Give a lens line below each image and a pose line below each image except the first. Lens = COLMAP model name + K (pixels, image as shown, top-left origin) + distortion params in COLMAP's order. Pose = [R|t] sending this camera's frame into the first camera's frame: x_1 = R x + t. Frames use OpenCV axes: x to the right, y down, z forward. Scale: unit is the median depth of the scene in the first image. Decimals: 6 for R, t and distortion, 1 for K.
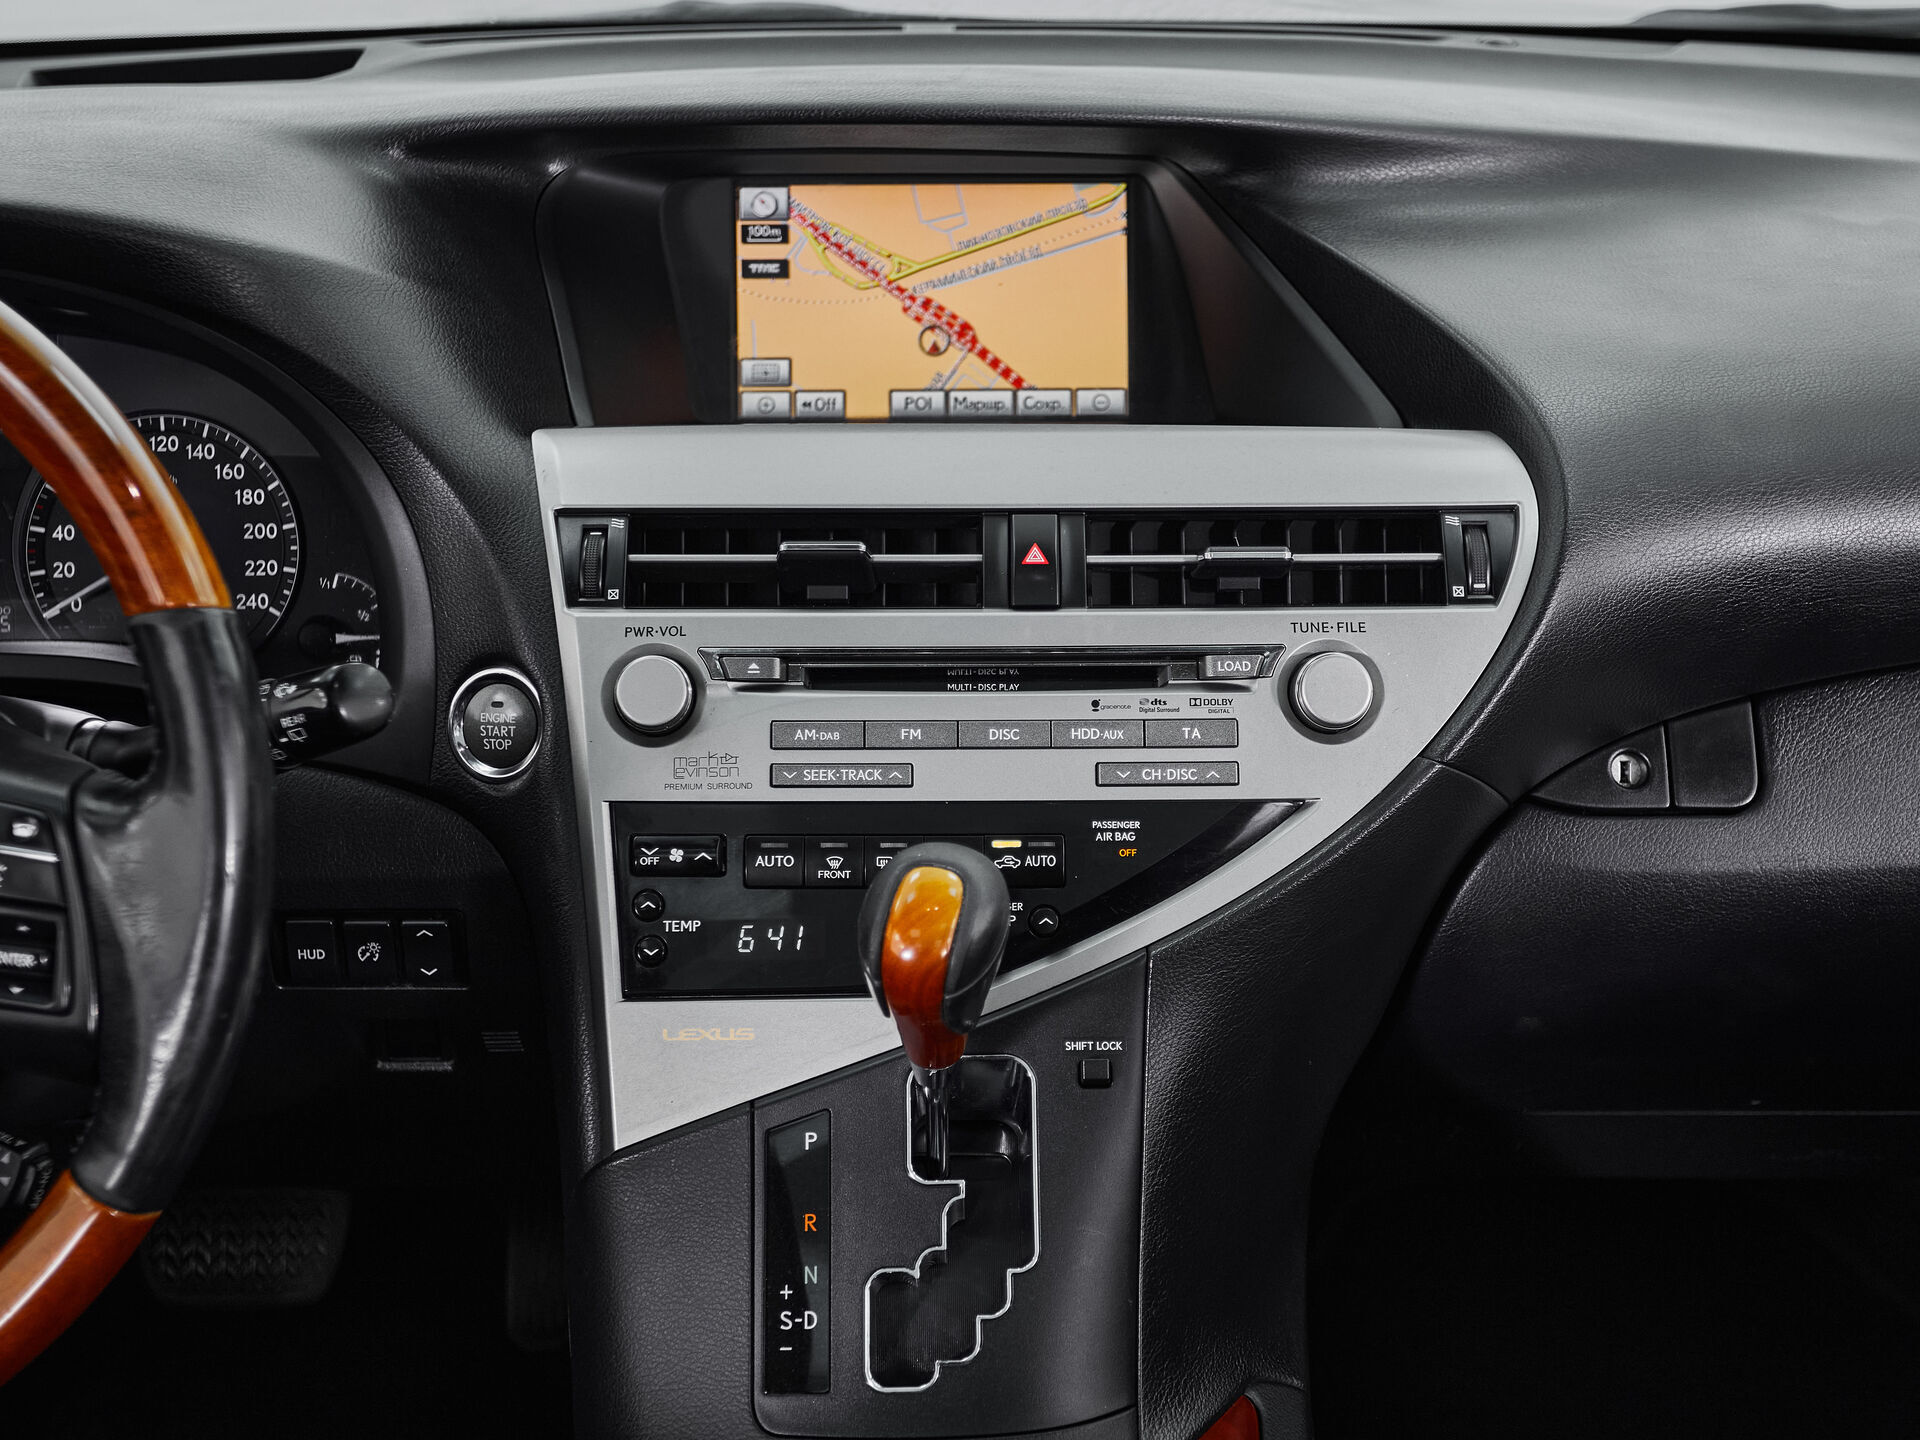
lens RADIAL K [[2313.4, 0, 961.0], [0, 2313.4, 651.4], [0, 0, 1]] dist [0.018853, 0.019144]
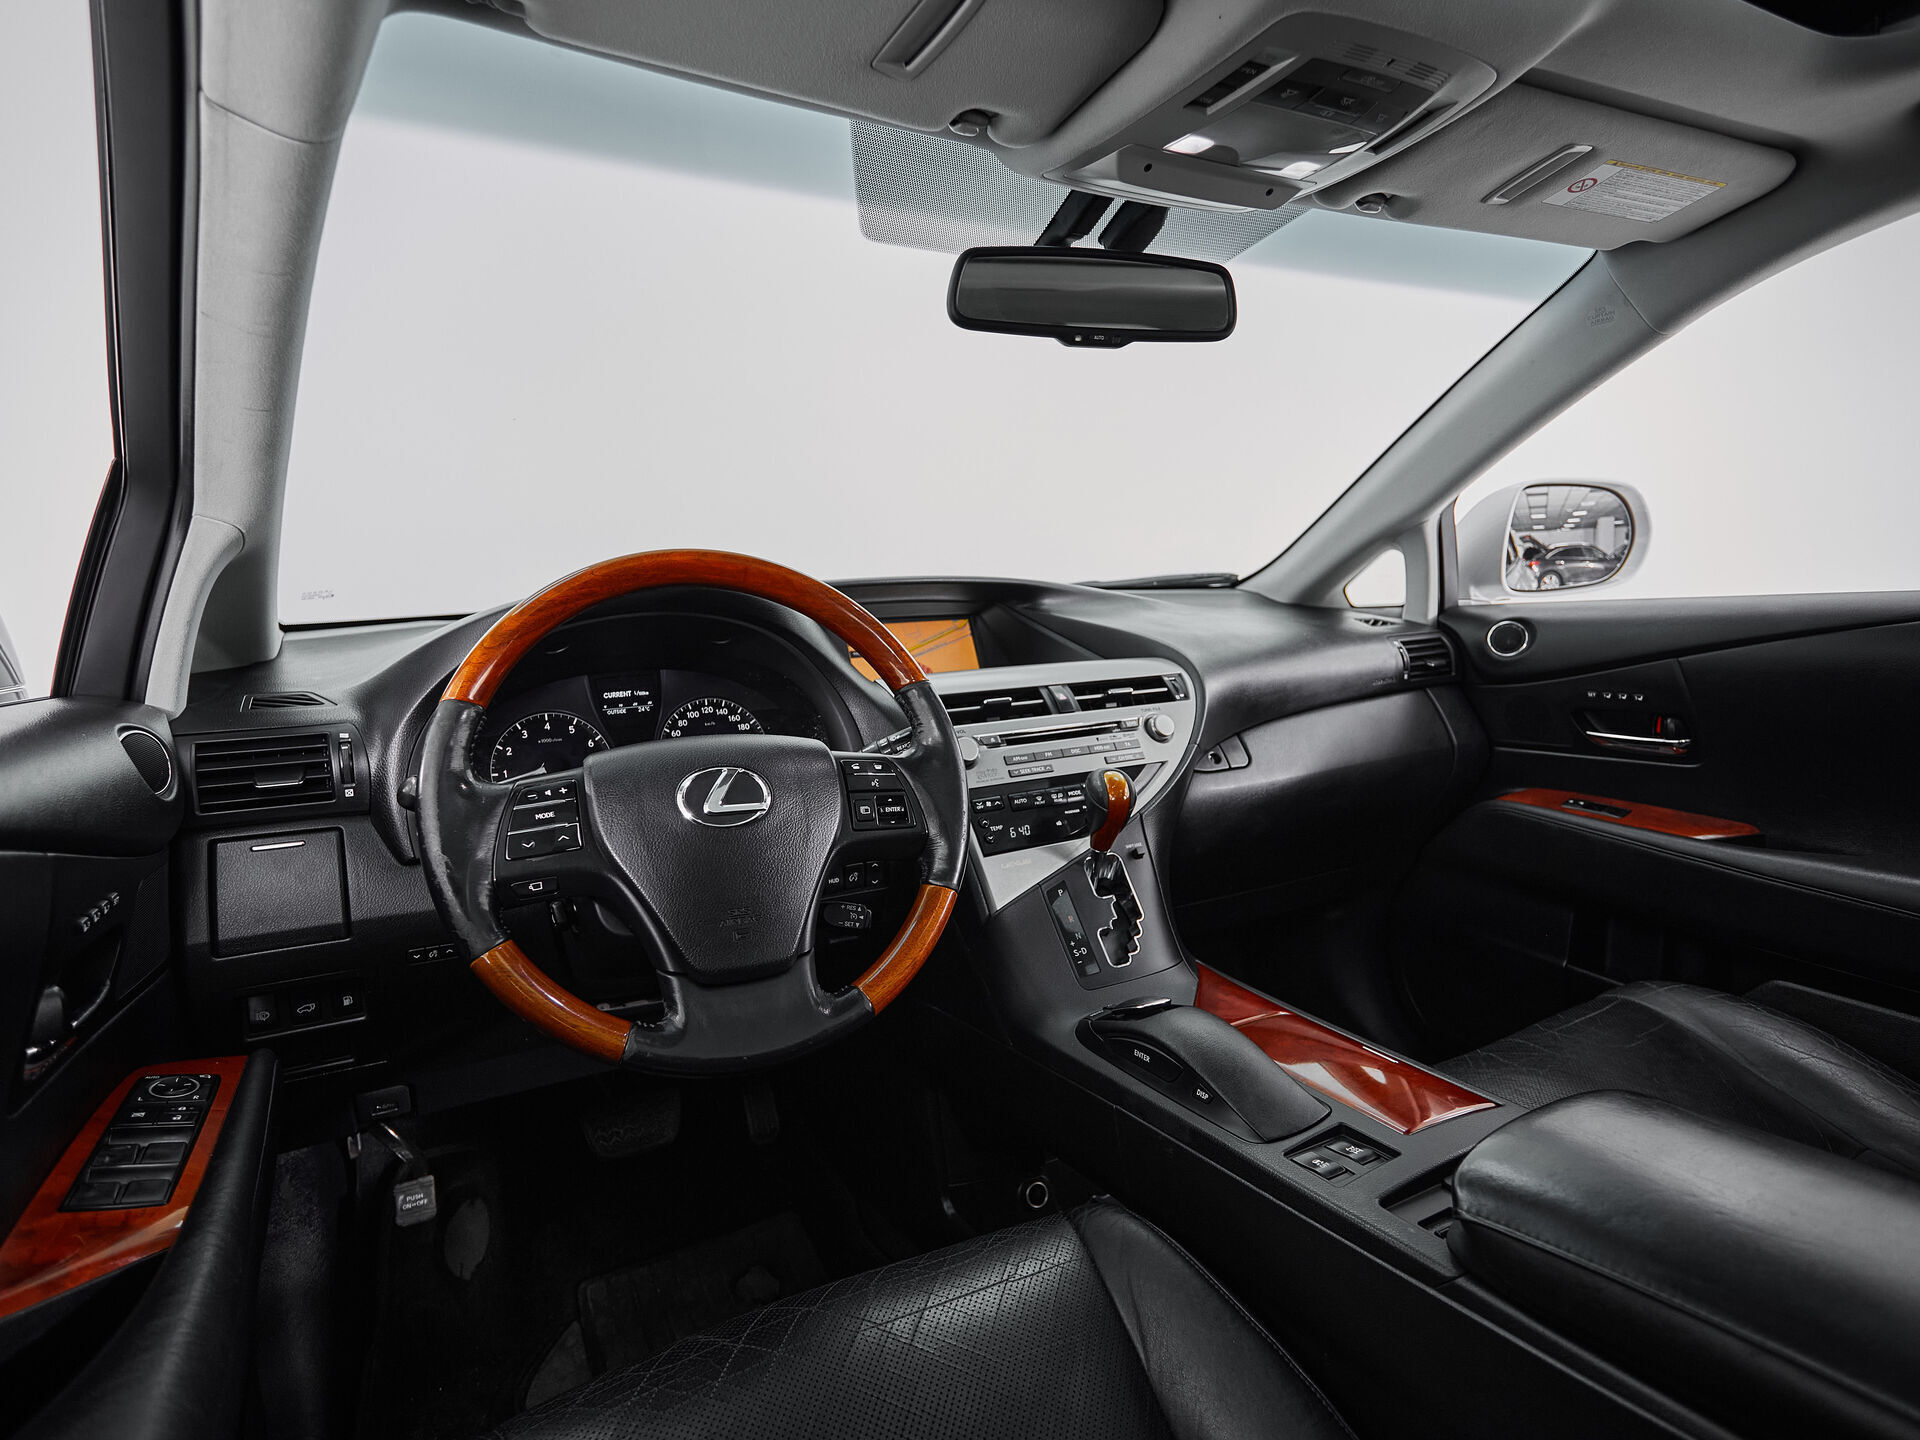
lens RADIAL K [[977.8, 0, 933.2], [0, 977.8, 720.1], [0, 0, 1]] dist [0.001352, 0.000638]
pose [[0.900598, -0.088925, 0.425460, -0.662318], [0.193115, 0.958793, -0.208382, 0.219371], [-0.389398, 0.269831, 0.880659, -0.036555]]
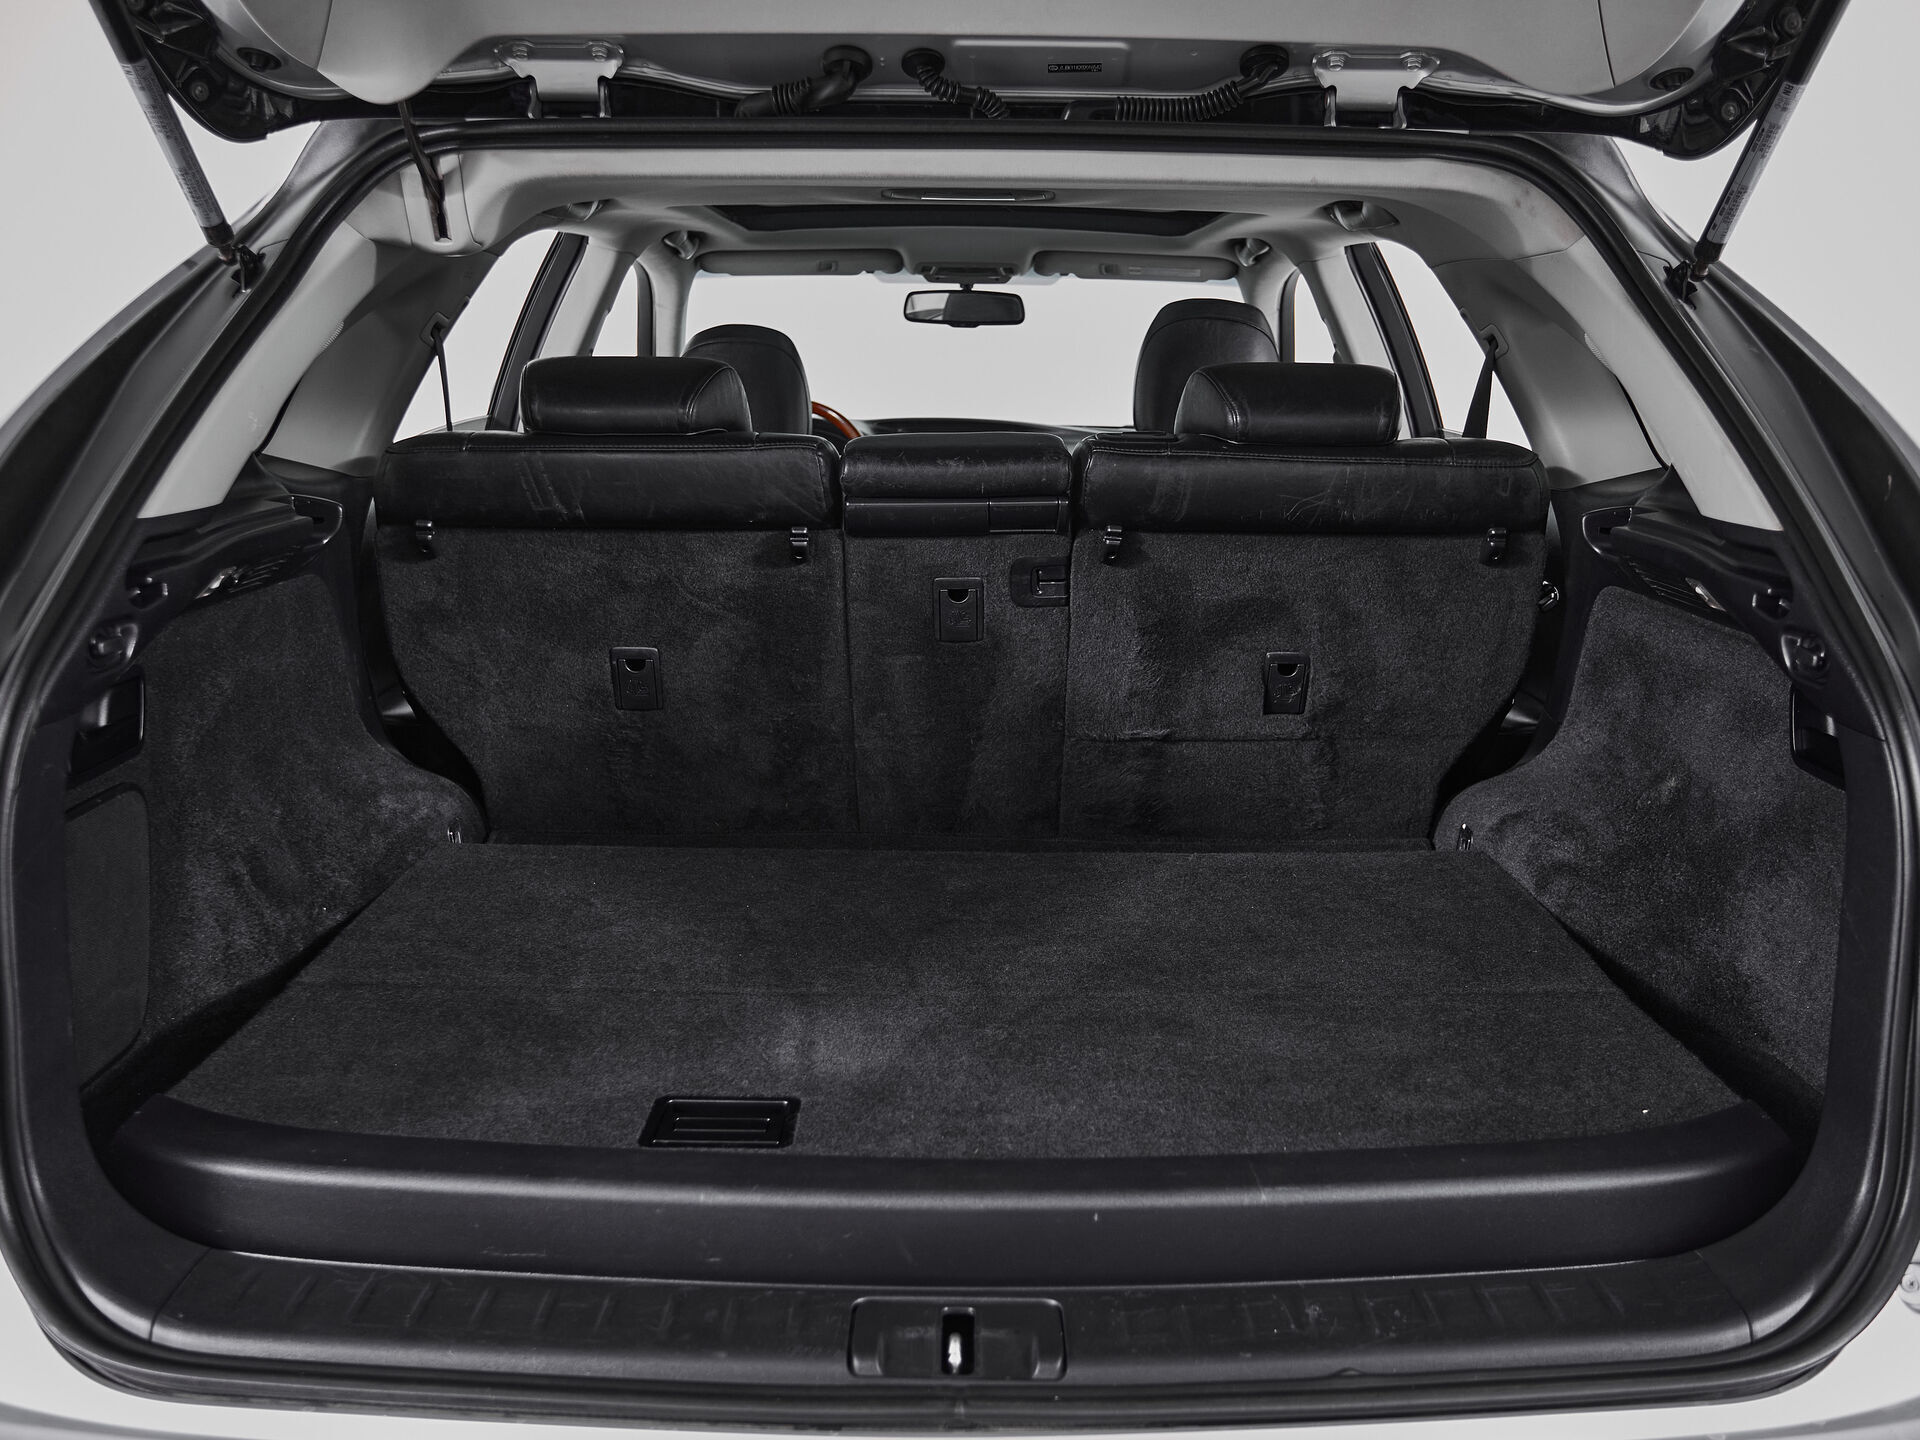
lens RADIAL K [[1445.7, 0, 960.0], [0, 1445.7, 720.0], [0, 0, 1]] dist [-0.000243, -0.000135]
pose [[0.999979, 0.003510, -0.005468, 0.000464], [-0.004371, 0.986059, -0.166337, 1.279883], [0.004808, 0.166357, 0.986054, -2.828449]]
